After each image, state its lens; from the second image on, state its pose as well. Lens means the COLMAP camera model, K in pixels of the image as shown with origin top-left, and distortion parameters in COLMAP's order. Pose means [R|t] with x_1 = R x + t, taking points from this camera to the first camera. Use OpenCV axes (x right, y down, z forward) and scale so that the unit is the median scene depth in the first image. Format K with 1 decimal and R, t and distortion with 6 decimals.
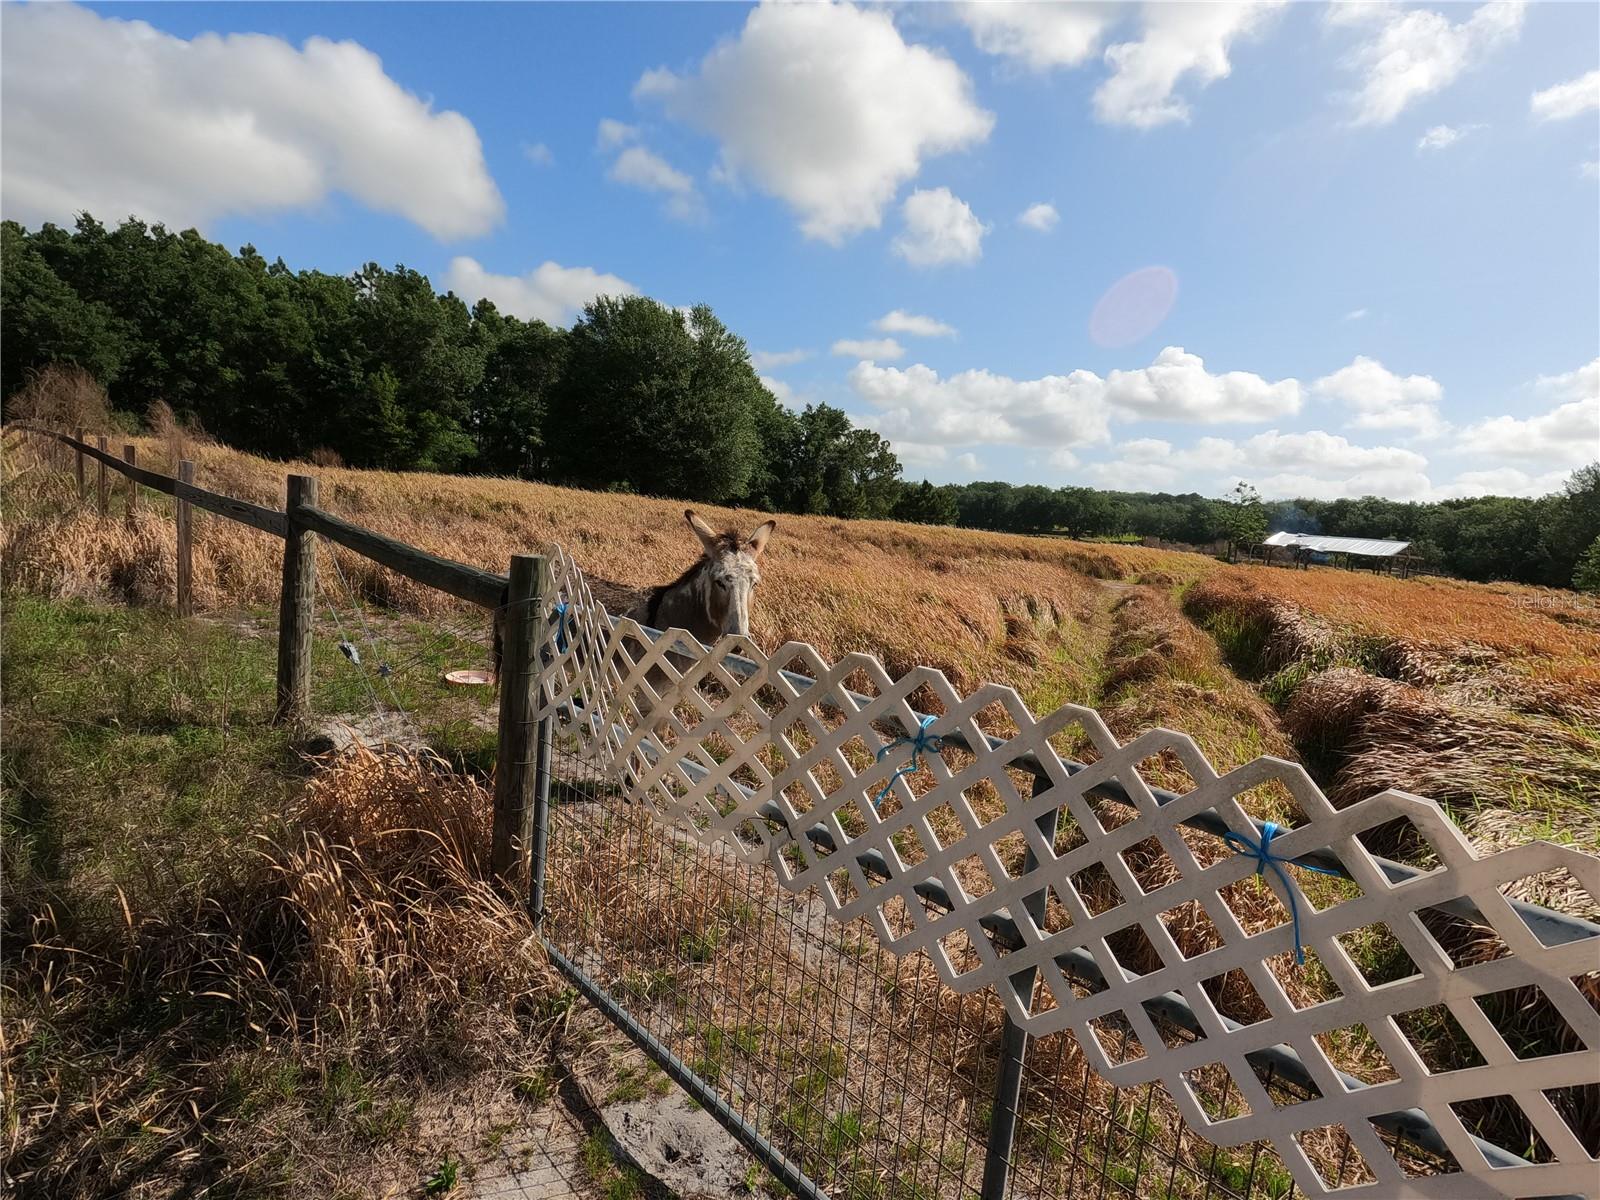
lens RADIAL K [[762.2, 0, 798.9], [0, 762.2, 610.9], [0, 0, 1]] dist [0.000946, -0.000479]
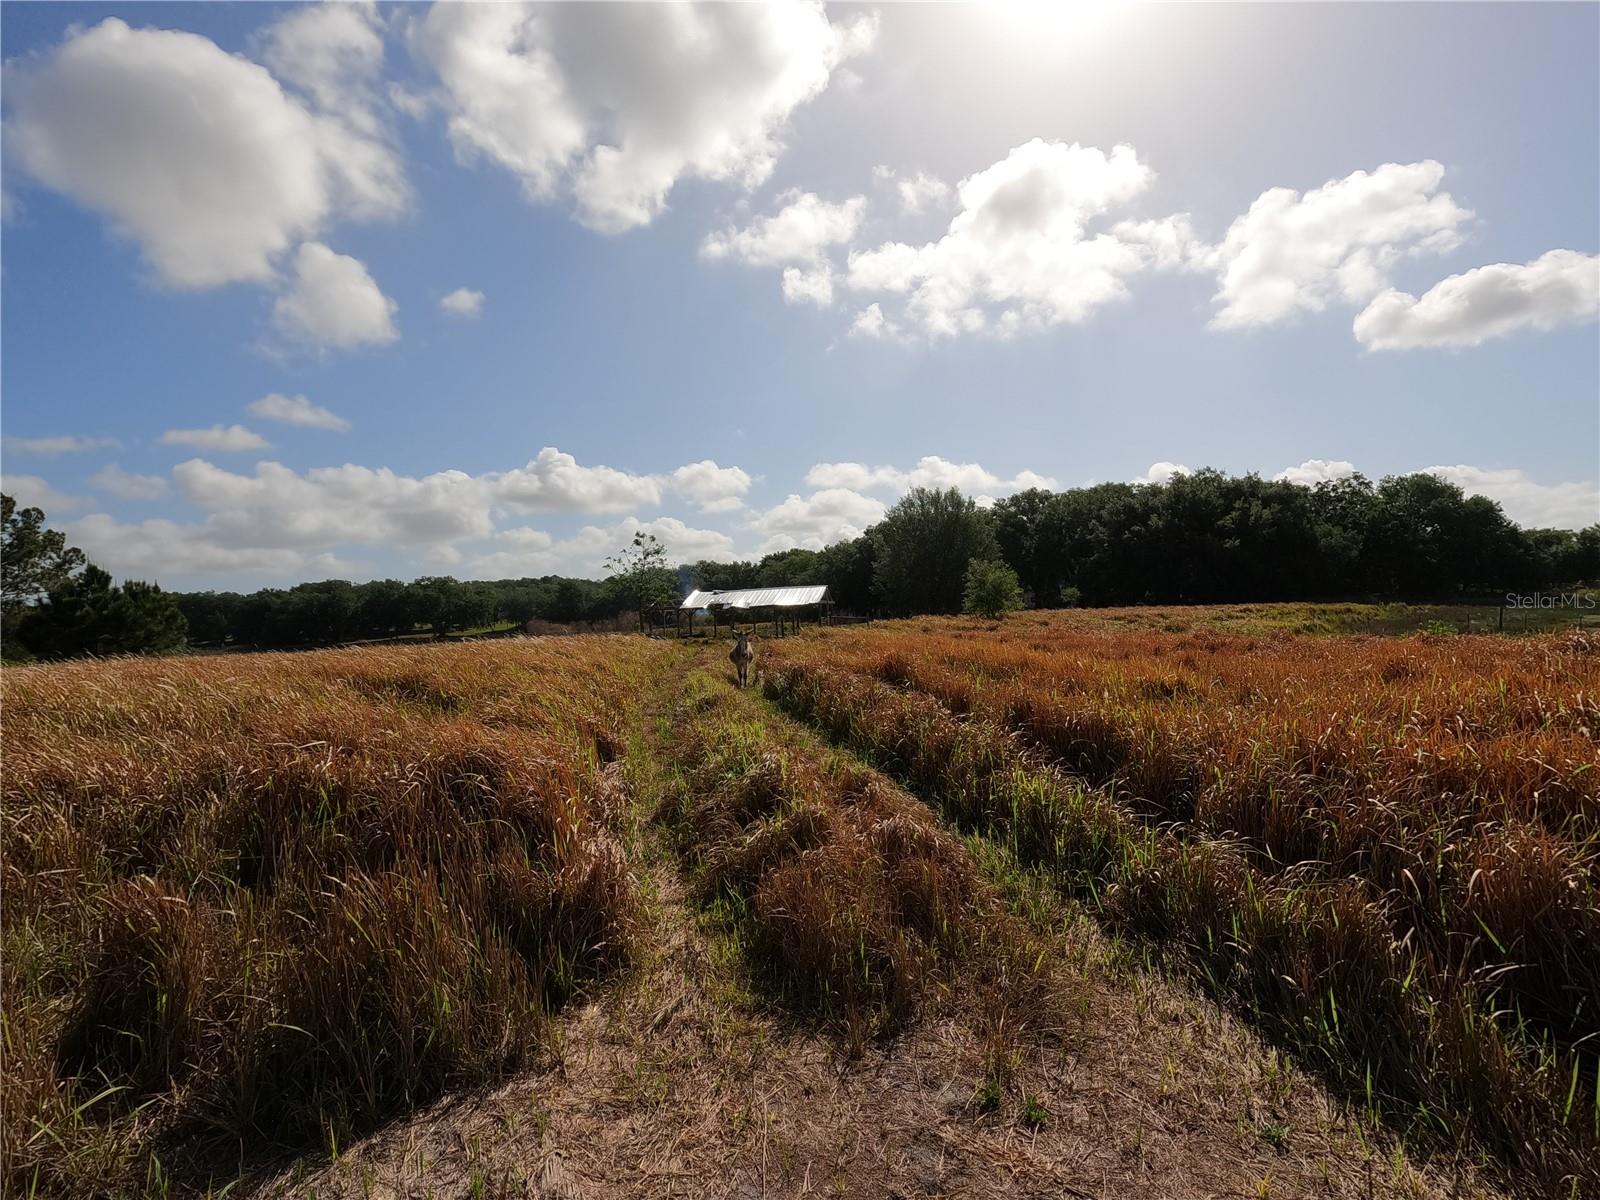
lens RADIAL K [[762.2, 0, 799.0], [0, 762.2, 588.0], [0, 0, 1]] dist [0.000946, -0.000479]
pose [[0.701300, -0.101695, 0.705575, 0.192000], [0.204779, 0.976795, -0.062752, -0.043953], [-0.682821, 0.188494, 0.705851, 0.465716]]
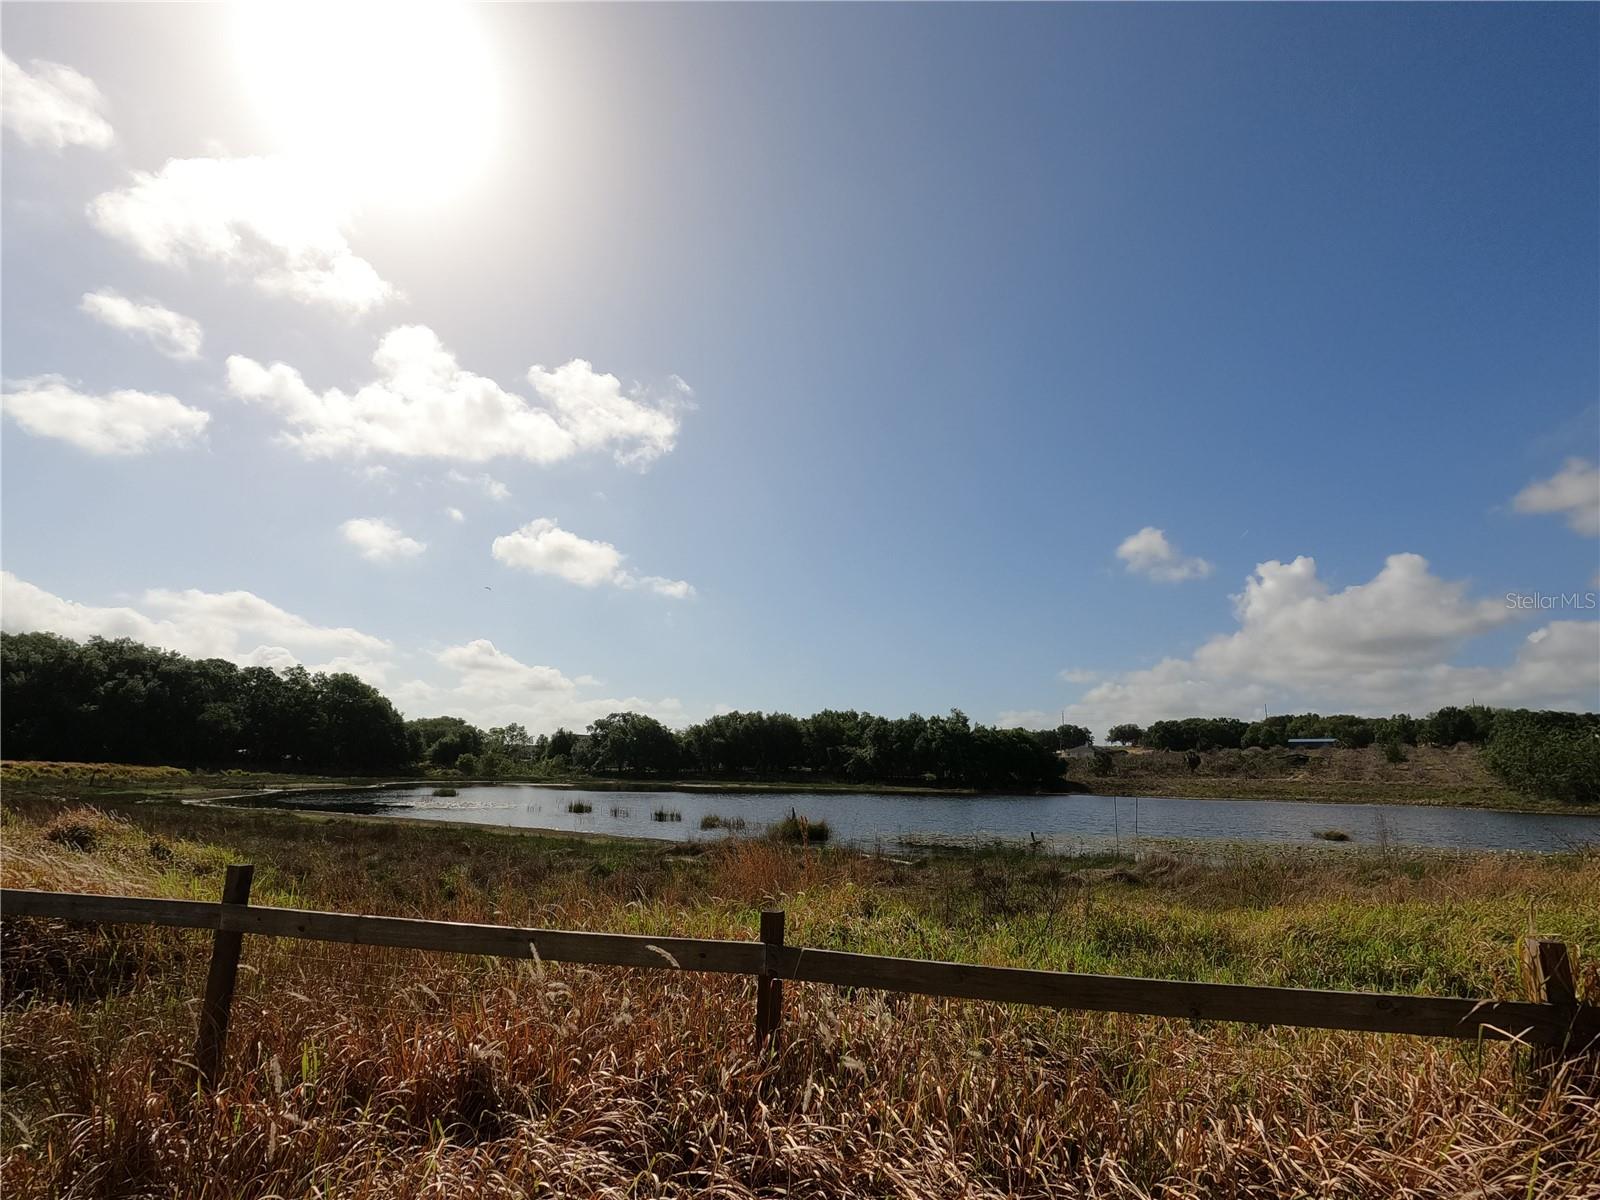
lens RADIAL K [[762.2, 0, 795.9], [0, 762.2, 602.0], [0, 0, 1]] dist [0.000946, -0.000479]
pose [[-0.189832, 0.114897, 0.975071, -0.160299], [0.091573, 0.990872, -0.098931, 0.034602], [-0.977537, 0.070510, -0.198620, -0.352490]]
